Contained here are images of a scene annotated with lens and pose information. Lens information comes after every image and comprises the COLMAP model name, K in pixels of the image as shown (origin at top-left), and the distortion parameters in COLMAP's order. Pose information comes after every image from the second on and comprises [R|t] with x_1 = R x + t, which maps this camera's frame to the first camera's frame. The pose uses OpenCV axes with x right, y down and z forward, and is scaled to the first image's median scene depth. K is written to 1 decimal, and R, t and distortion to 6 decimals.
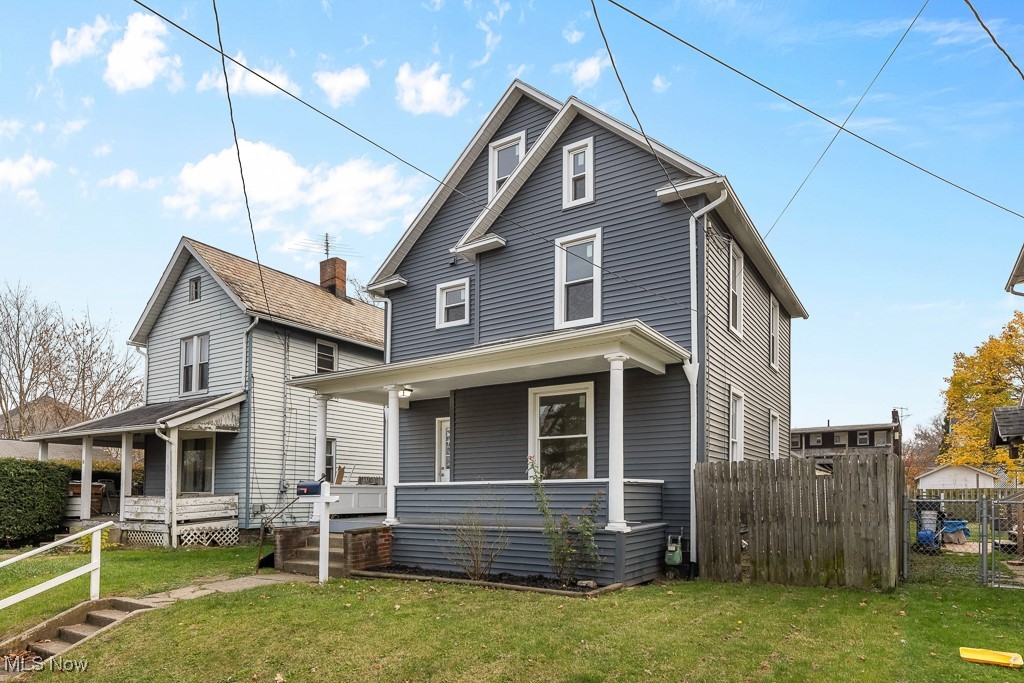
lens RADIAL K [[600.5, 0, 513.1], [0, 600.5, 386.4], [0, 0, 1]] dist [-0.004091, -0.000405]
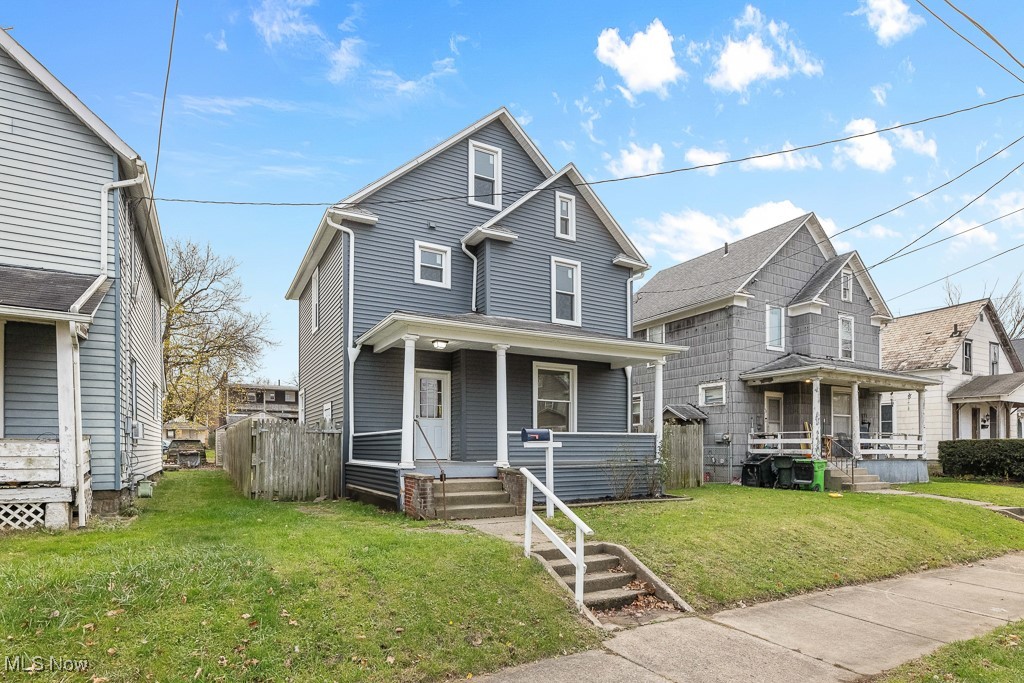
lens RADIAL K [[542.4, 0, 513.1], [0, 542.4, 341.3], [0, 0, 1]] dist [0.004258, 0.000741]
pose [[0.463105, 0.169597, 0.869926, -1.015780], [-0.161906, 0.981194, -0.105099, 0.090640], [-0.871390, -0.092174, 0.481854, 0.462645]]
